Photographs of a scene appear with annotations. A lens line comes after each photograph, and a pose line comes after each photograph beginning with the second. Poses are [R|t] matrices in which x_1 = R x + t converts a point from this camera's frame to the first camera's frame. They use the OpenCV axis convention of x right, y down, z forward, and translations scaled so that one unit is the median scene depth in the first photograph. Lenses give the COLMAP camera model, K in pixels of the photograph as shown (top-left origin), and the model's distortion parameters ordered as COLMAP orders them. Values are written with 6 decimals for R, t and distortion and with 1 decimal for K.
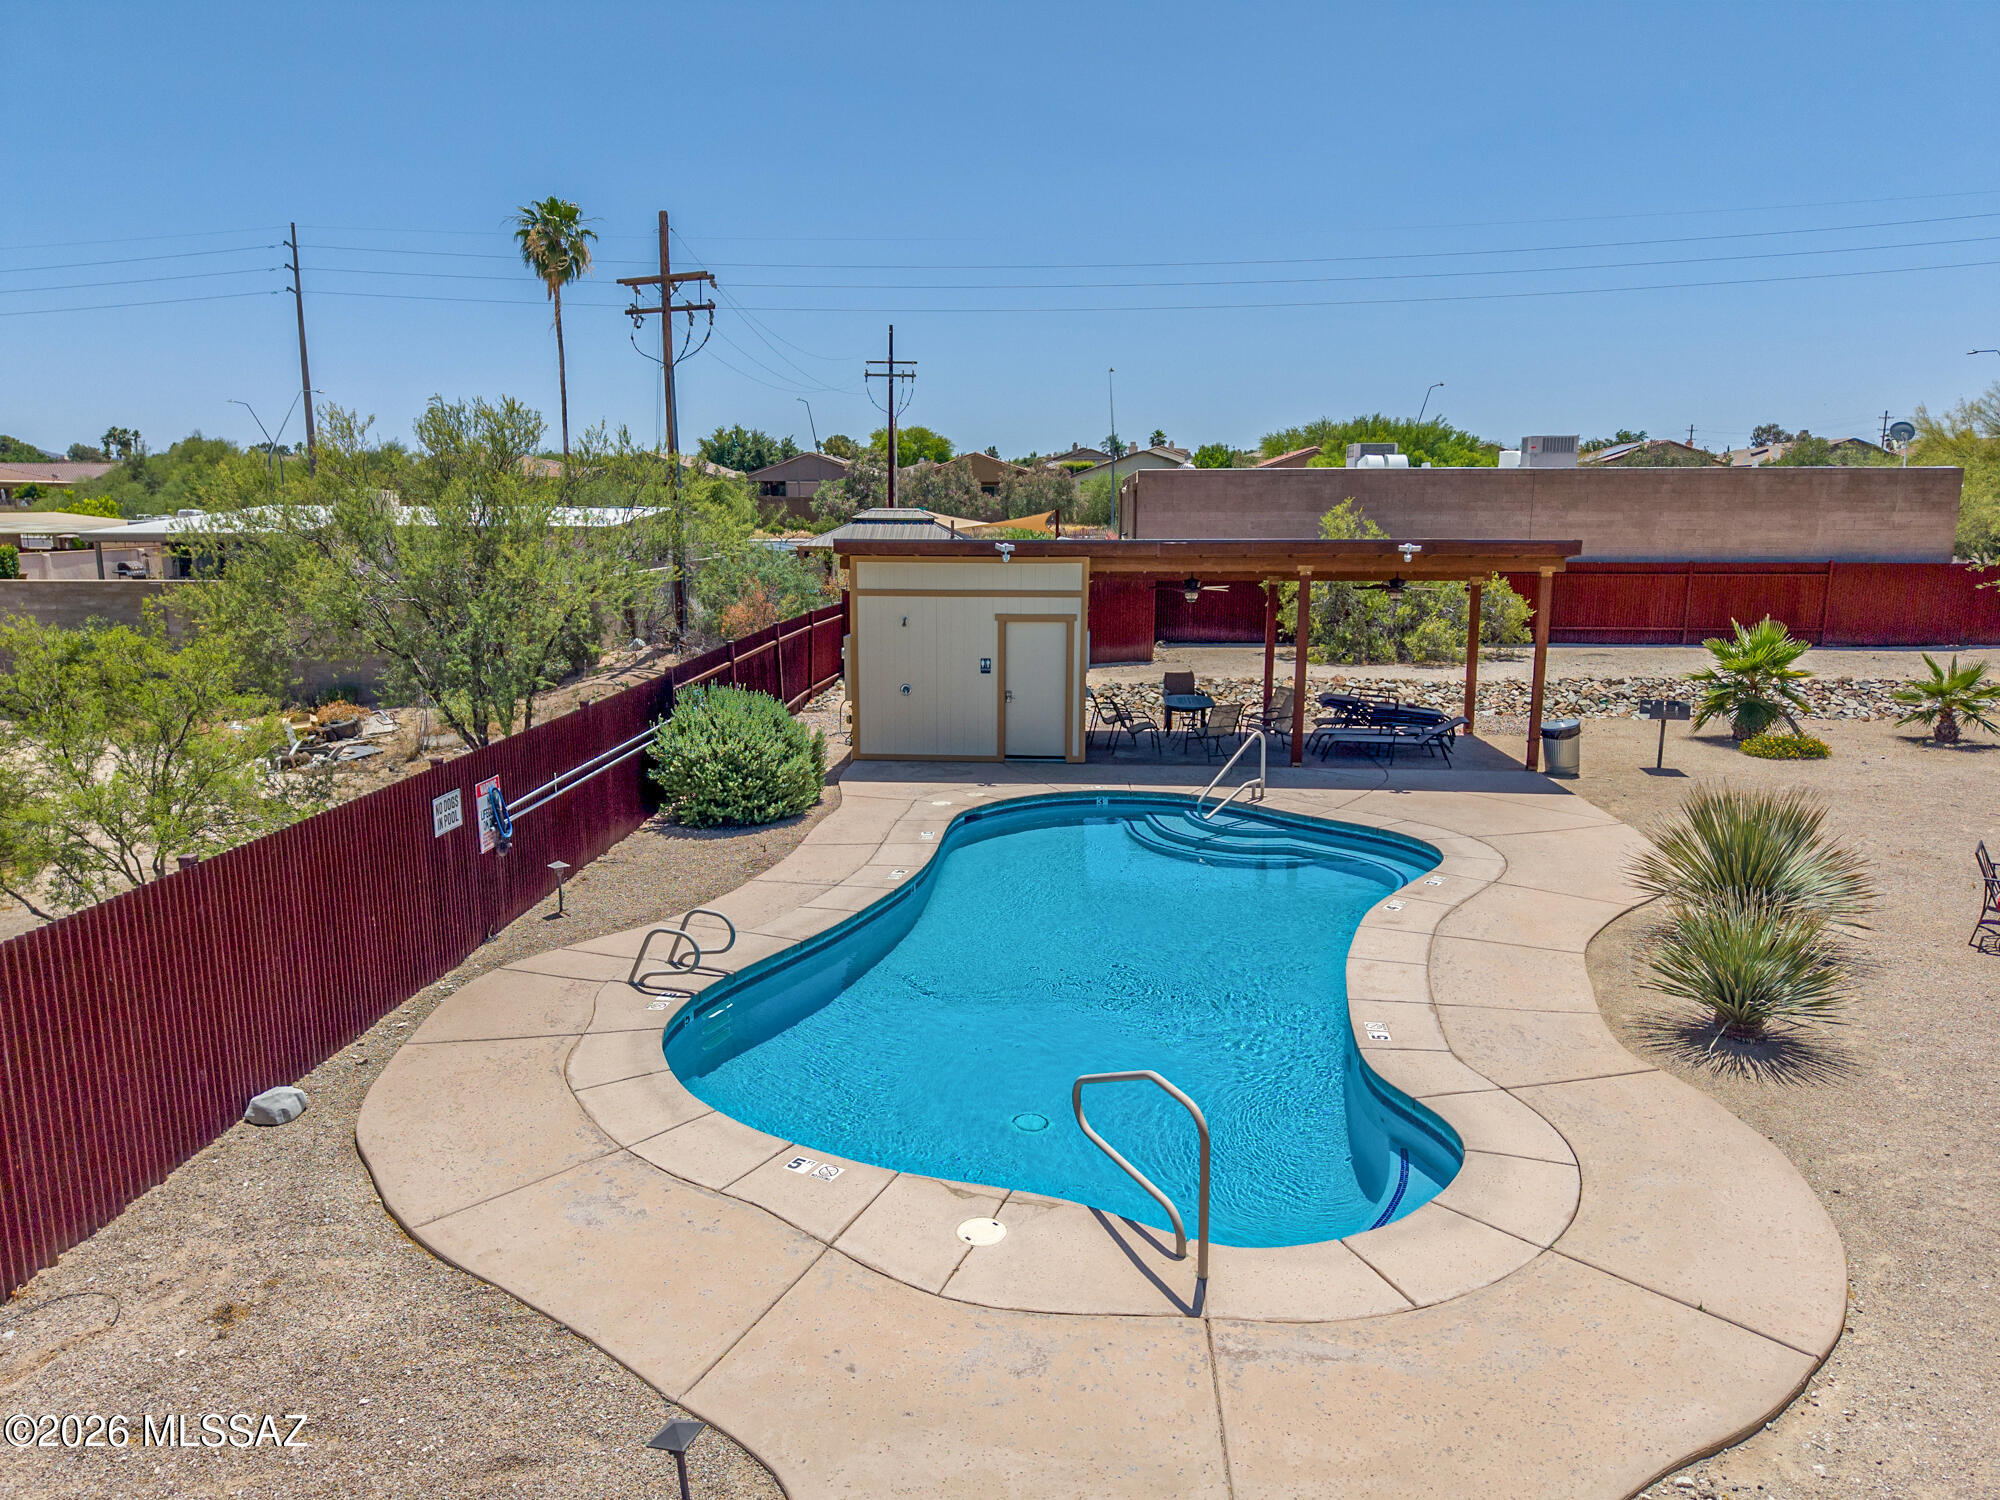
lens RADIAL K [[1346.0, 0, 1000.0], [0, 1346.0, 750.0], [0, 0, 1]] dist [0.007165, 0.001301]
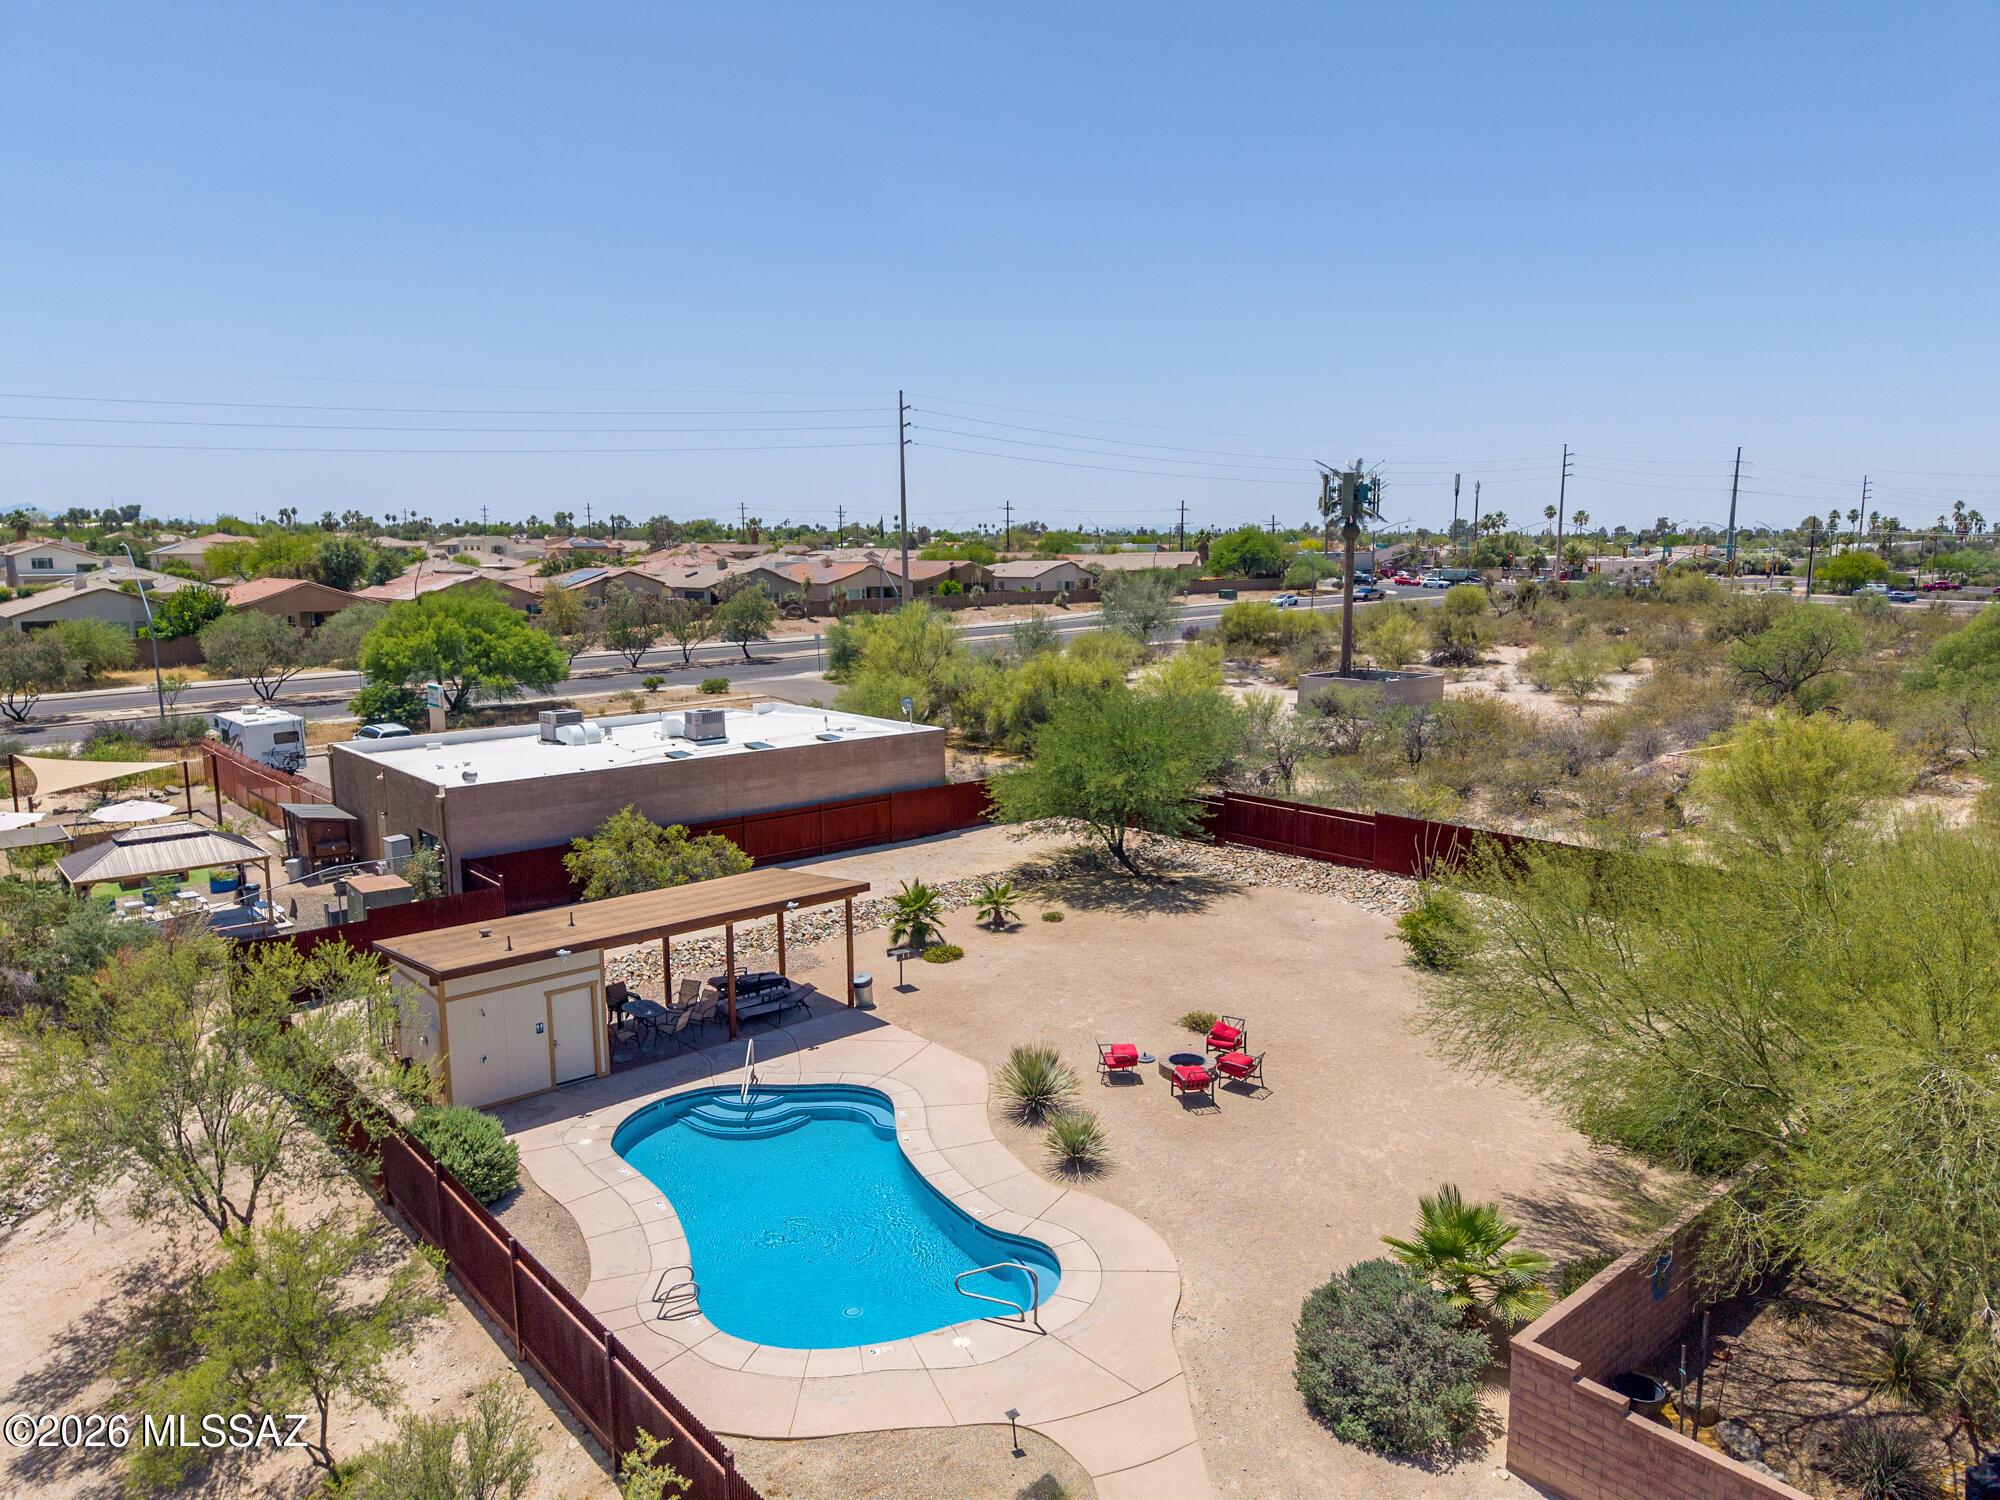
lens RADIAL K [[1346.0, 0, 1000.0], [0, 1346.0, 750.0], [0, 0, 1]] dist [0.007165, 0.001301]
pose [[0.716791, -0.114623, 0.687802, -0.640263], [0.135779, 0.990459, 0.023558, -0.336825], [-0.683940, 0.076503, 0.725516, -0.434132]]
